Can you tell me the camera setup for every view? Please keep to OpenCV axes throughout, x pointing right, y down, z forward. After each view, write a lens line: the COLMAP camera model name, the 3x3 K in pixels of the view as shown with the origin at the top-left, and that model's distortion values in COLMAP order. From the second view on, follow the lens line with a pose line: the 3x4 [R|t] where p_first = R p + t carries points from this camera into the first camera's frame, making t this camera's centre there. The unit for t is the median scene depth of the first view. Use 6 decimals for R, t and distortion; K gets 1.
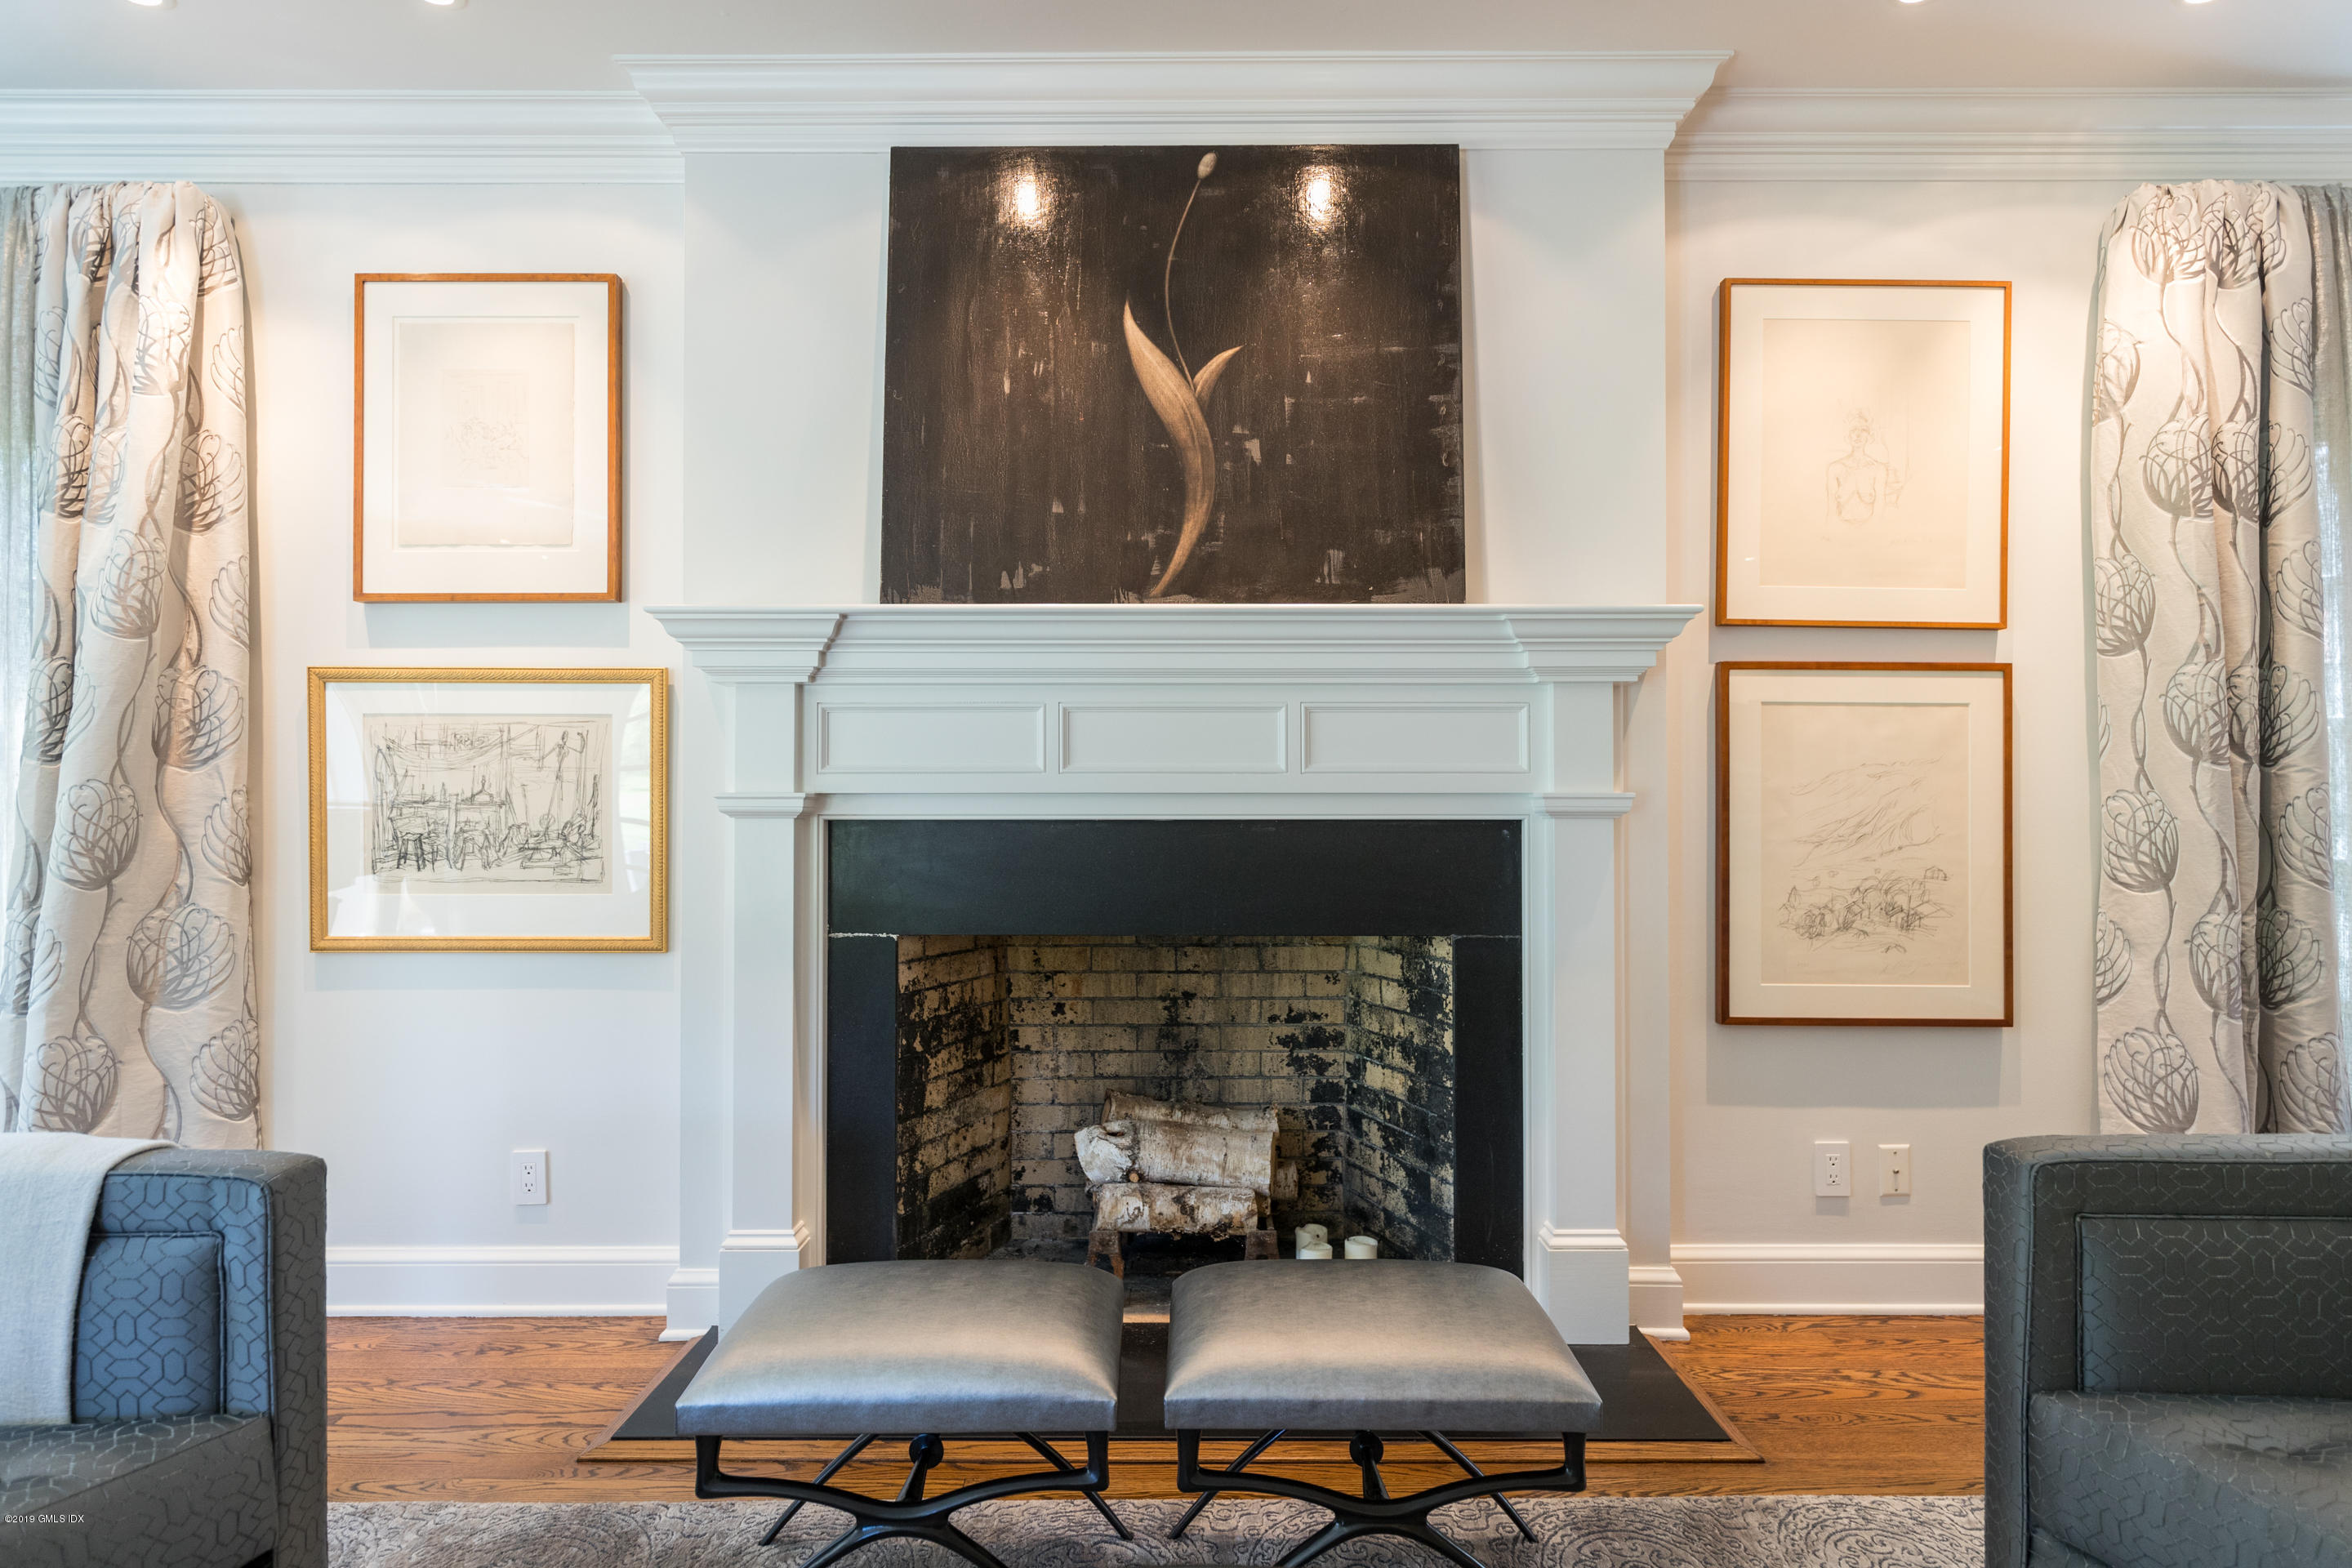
lens RADIAL K [[1333.1, 0, 1176.0], [0, 1333.1, 784.0], [0, 0, 1]] dist [0.003771, 0.000750]
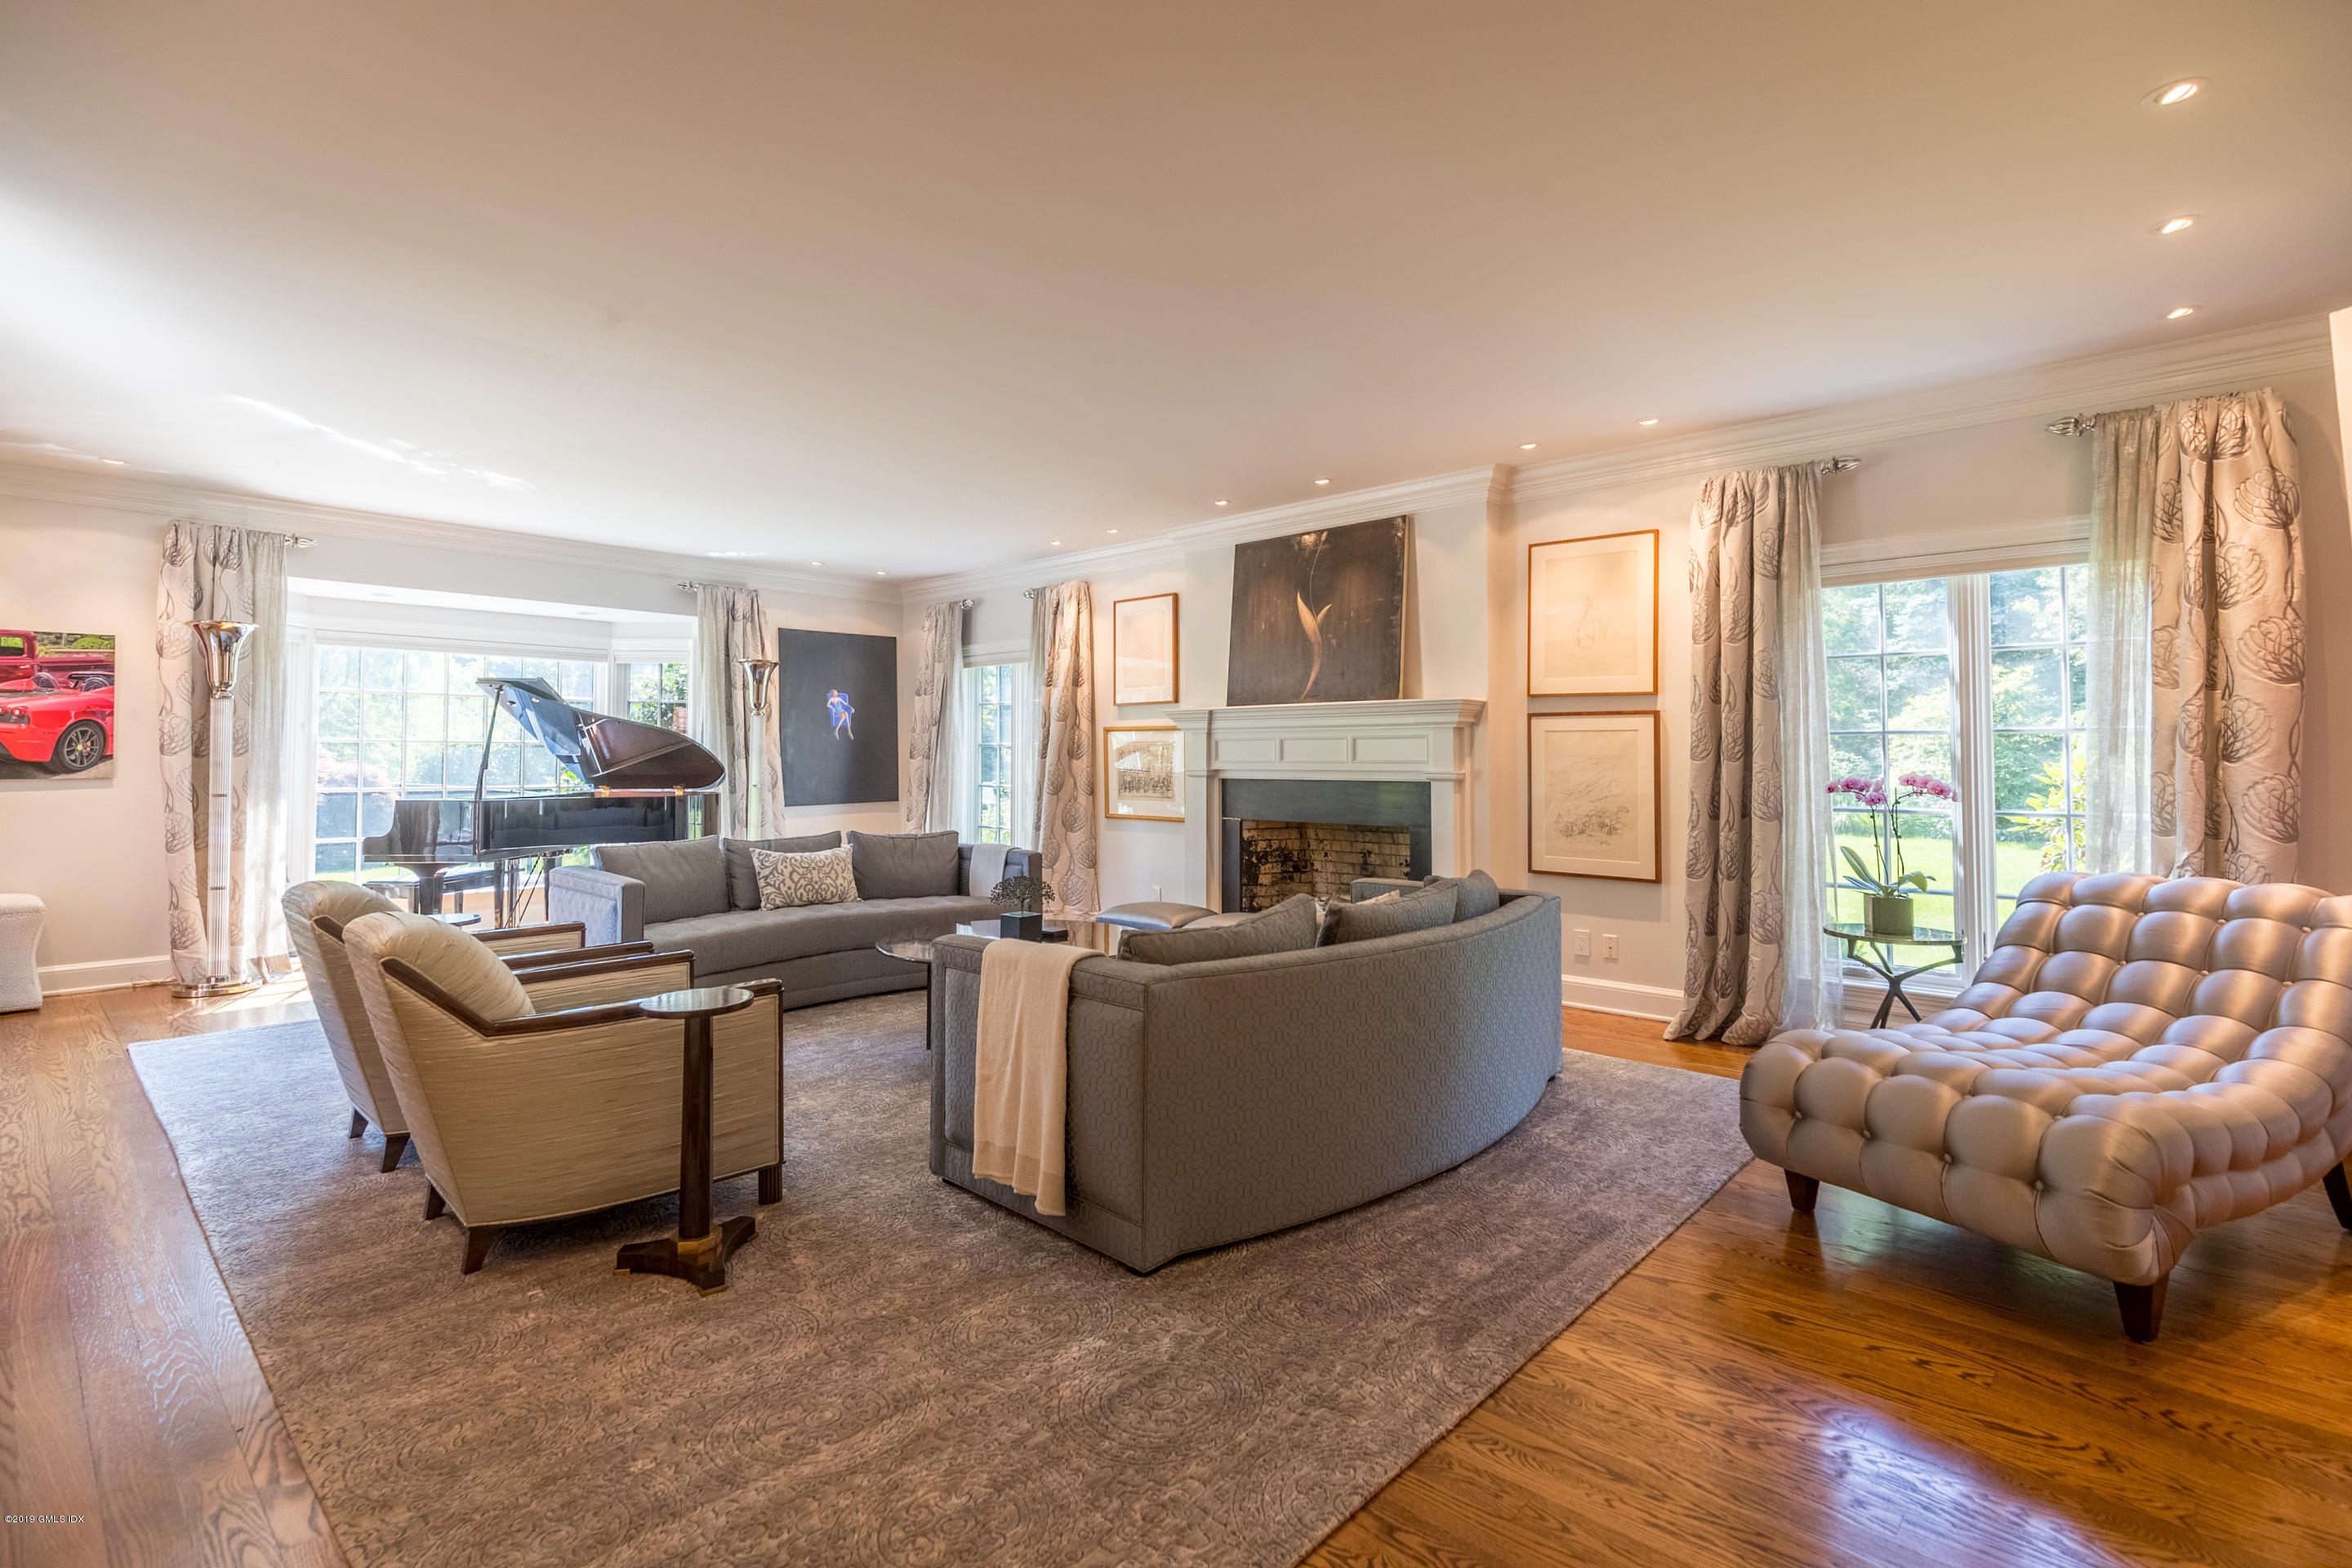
lens RADIAL K [[1101.8, 0, 1181.9], [0, 1101.8, 739.0], [0, 0, 1]] dist [0.000042, 0.000017]
pose [[0.734376, -0.011700, -0.678642, 1.270965], [0.006871, 0.999928, -0.009803, -0.034402], [0.678708, 0.002536, 0.734404, -0.798131]]
